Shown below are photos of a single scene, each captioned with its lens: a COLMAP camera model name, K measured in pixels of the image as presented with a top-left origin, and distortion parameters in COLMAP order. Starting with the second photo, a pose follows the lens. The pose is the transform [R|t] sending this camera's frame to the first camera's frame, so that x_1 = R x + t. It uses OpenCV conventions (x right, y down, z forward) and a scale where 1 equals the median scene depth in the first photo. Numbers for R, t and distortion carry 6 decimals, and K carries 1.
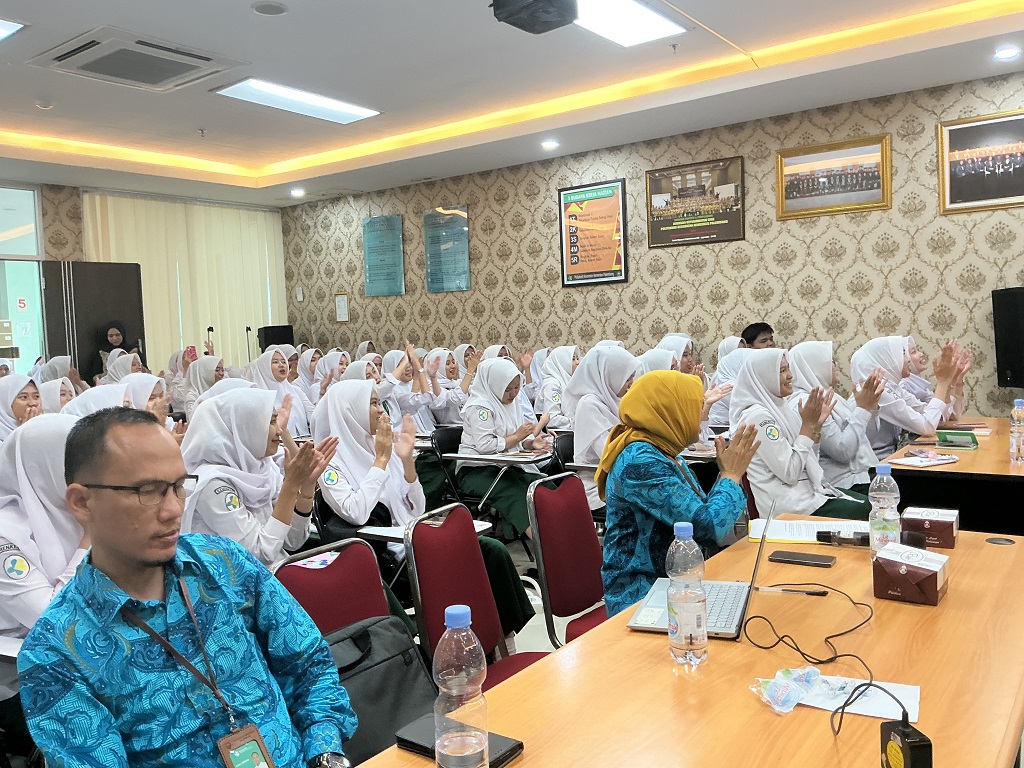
lens RADIAL K [[847.5, 0, 512.0], [0, 847.5, 384.0], [0, 0, 1]] dist [0.134145, -0.272312]
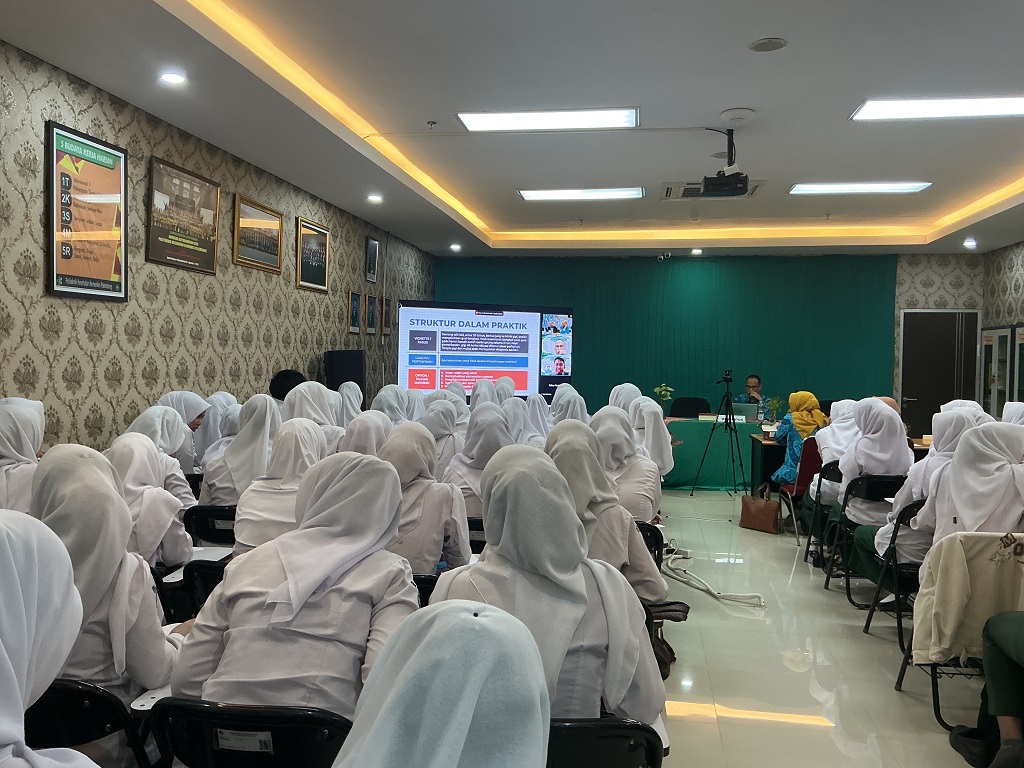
lens RADIAL K [[837.8, 0, 512.0], [0, 837.8, 384.0], [0, 0, 1]] dist [0.101614, -0.210996]
pose [[-0.466104, 0.003834, 0.884722, -0.649379], [0.057407, 0.998014, 0.025919, -0.059174], [-0.882866, 0.062870, -0.465398, 1.126955]]
